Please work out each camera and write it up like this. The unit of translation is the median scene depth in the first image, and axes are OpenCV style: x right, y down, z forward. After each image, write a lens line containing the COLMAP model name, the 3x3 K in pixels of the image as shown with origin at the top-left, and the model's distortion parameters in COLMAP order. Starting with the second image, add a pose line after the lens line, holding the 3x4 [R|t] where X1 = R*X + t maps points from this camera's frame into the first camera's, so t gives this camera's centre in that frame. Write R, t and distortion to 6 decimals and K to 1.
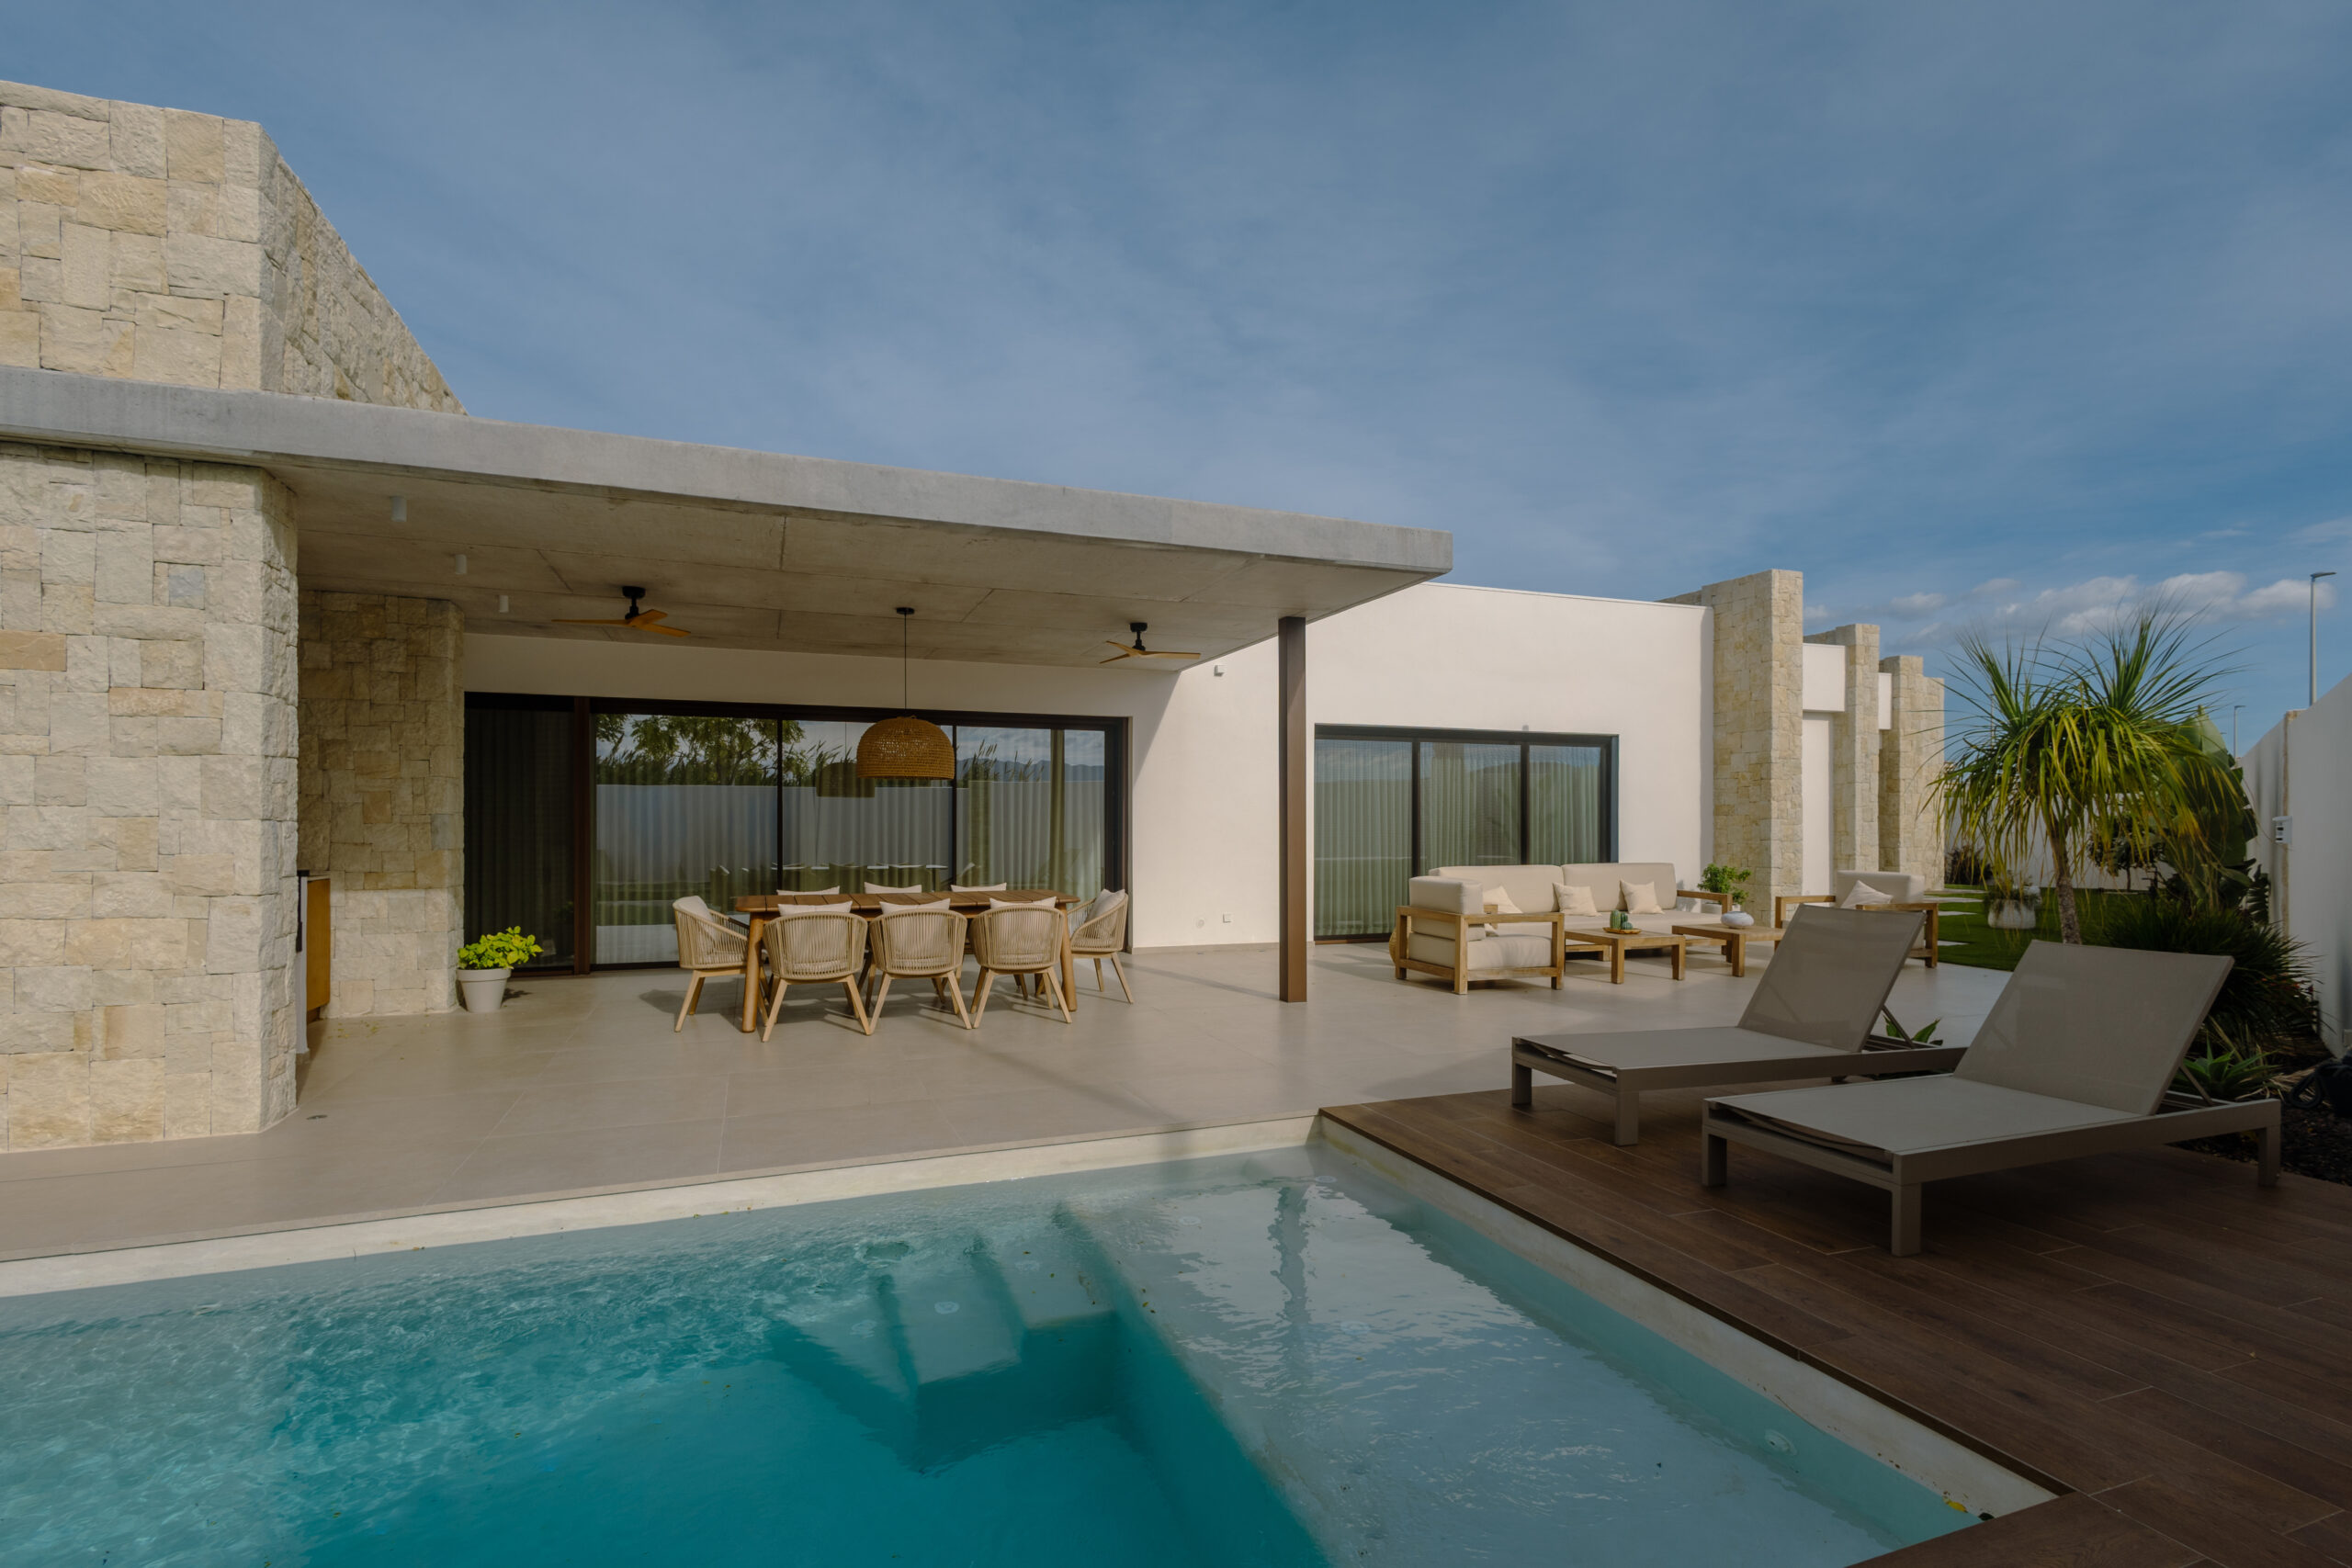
lens RADIAL K [[1091.8, 0, 1174.6], [0, 1091.8, 804.2], [0, 0, 1]] dist [0.016804, -0.005624]
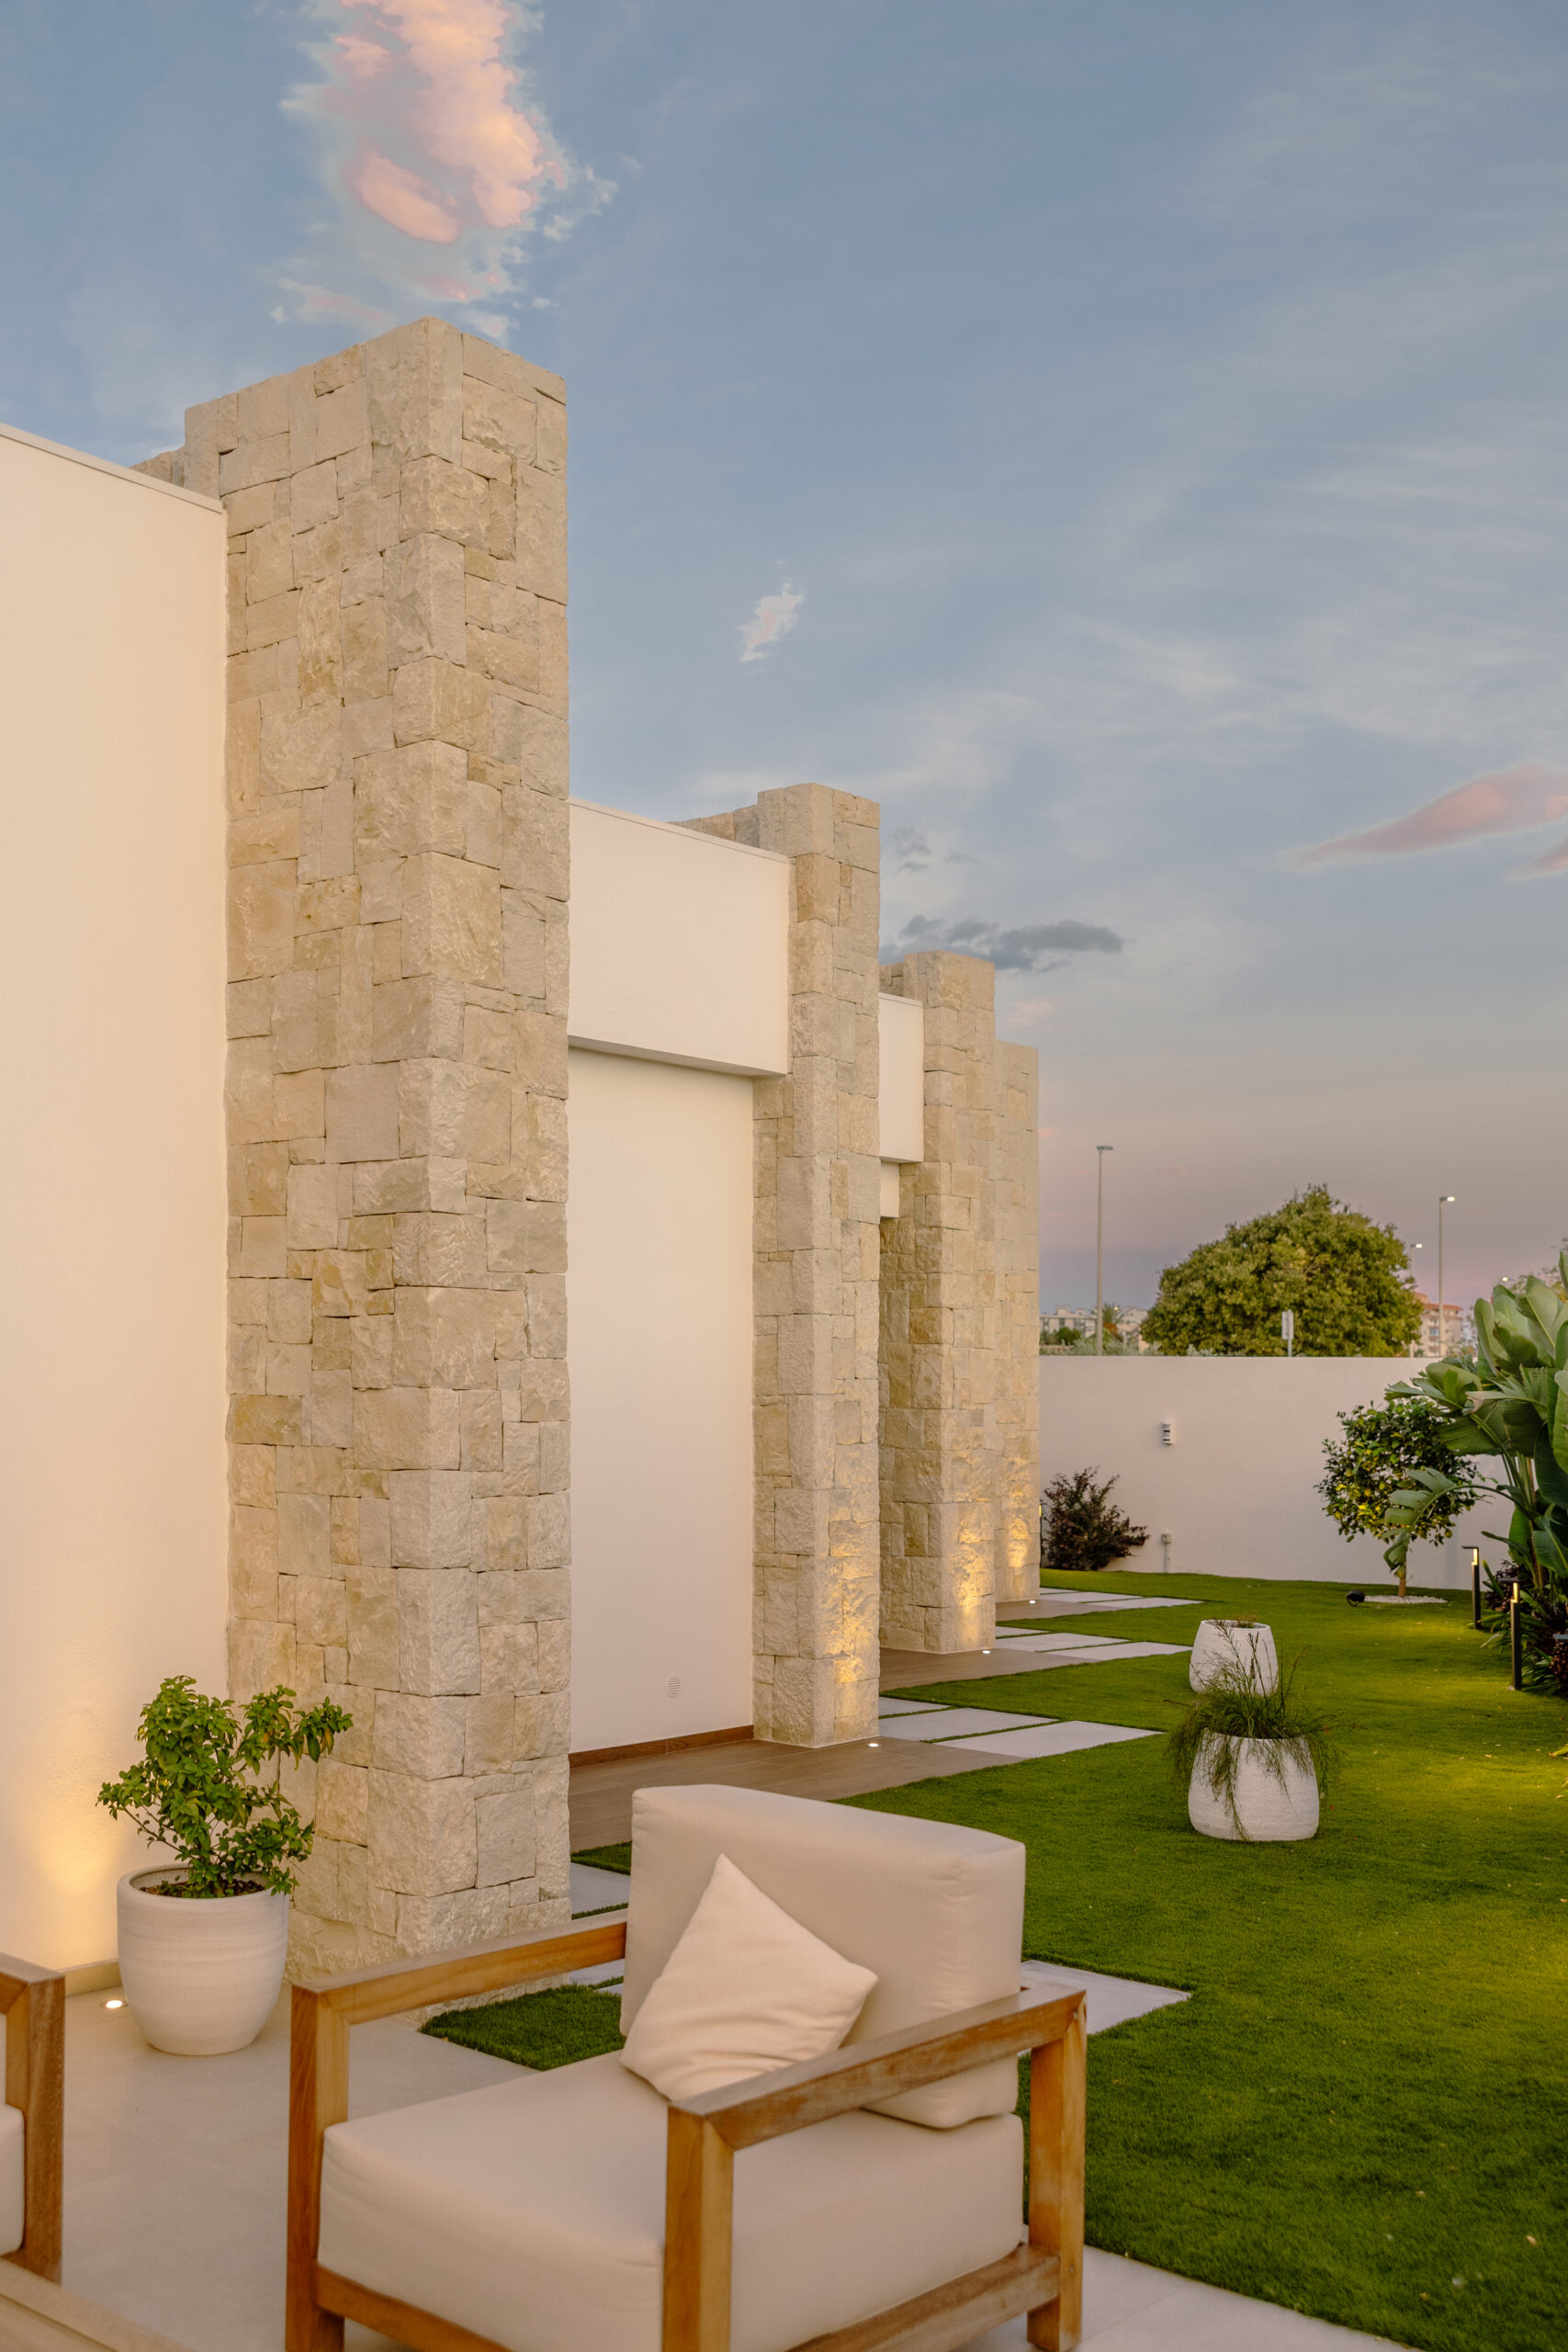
lens RADIAL K [[2386.3, 0, 759.6], [0, 2386.3, 1330.1], [0, 0, 1]] dist [0.071306, 0.000000]
pose [[0.876843, 0.010355, 0.480665, 0.619180], [-0.004920, 0.999909, -0.012566, -0.013506], [-0.480752, 0.008654, 0.876814, 0.916745]]
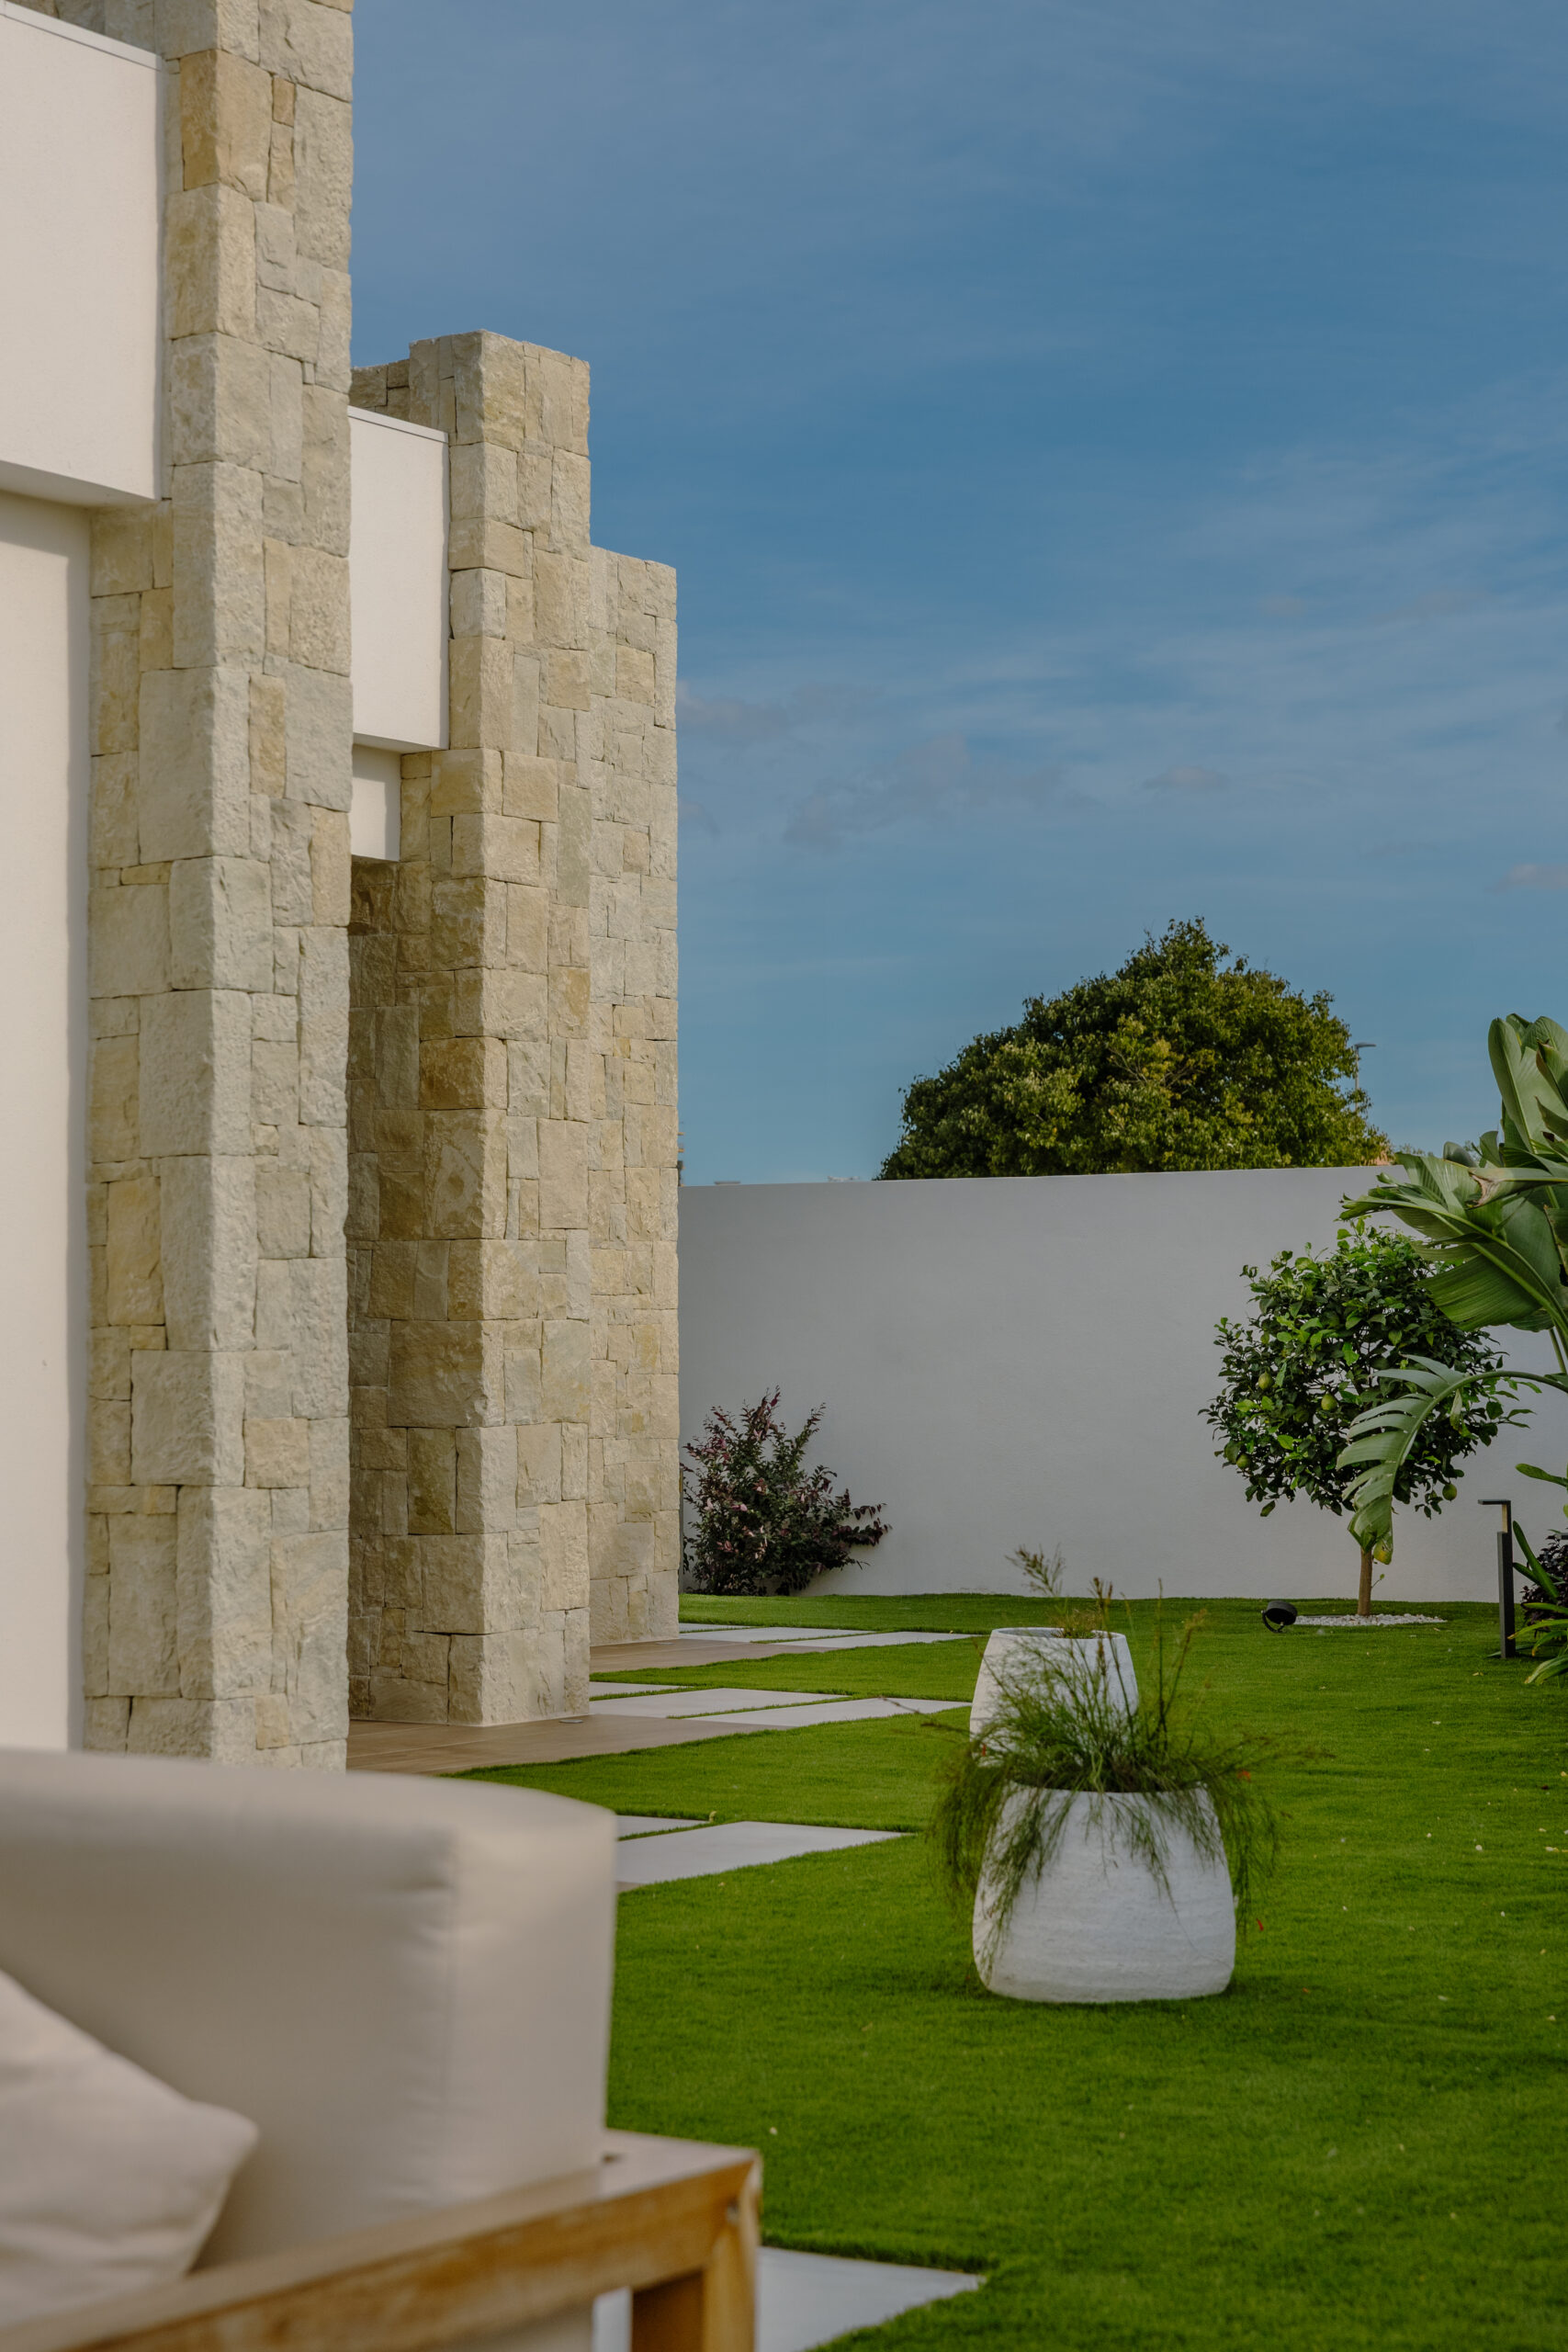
lens RADIAL K [[4483.0, 0, 794.6], [0, 4483.0, 1157.1], [0, 0, 1]] dist [0.037347, 0.000000]
pose [[0.800207, 0.018500, 0.599438, 0.685201], [-0.003160, 0.999640, -0.026633, 0.039595], [-0.599715, 0.019417, 0.799978, 1.005000]]
